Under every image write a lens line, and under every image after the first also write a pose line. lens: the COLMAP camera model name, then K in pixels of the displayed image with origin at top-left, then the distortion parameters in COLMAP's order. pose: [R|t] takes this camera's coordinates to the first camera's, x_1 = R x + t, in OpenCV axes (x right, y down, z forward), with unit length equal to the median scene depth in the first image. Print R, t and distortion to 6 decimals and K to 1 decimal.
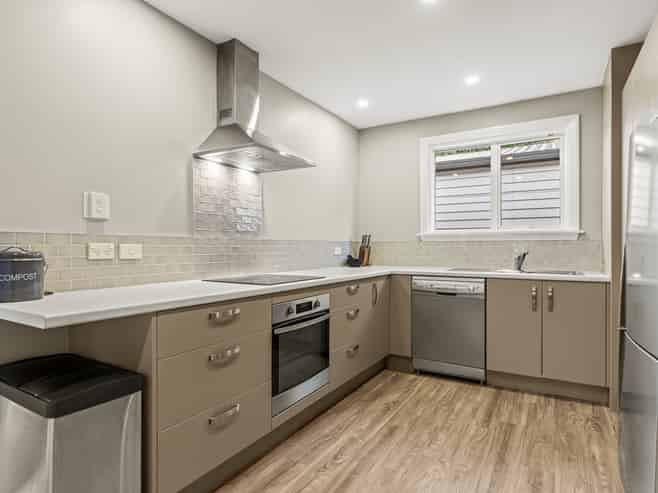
lens RADIAL K [[377.1, 0, 329.0], [0, 377.1, 246.5], [0, 0, 1]] dist [0.000868, -0.001353]
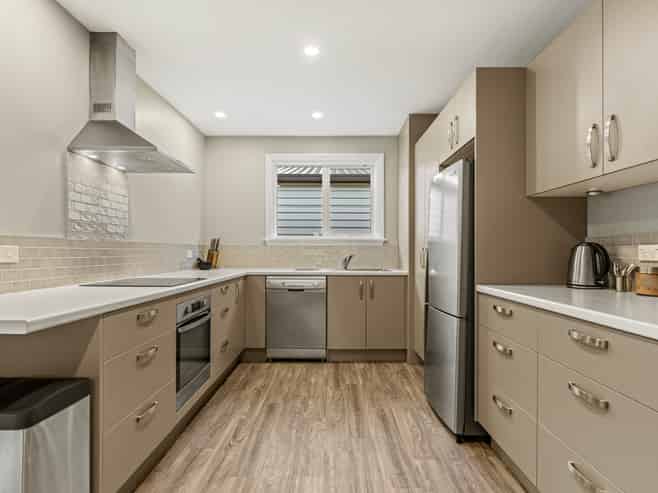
lens RADIAL K [[377.1, 0, 329.0], [0, 377.1, 246.5], [0, 0, 1]] dist [0.000868, -0.001353]
pose [[0.863409, 0.009134, 0.504421, -0.229410], [-0.004352, 0.999934, -0.010657, 0.001149], [-0.504485, 0.007006, 0.863392, -0.087616]]
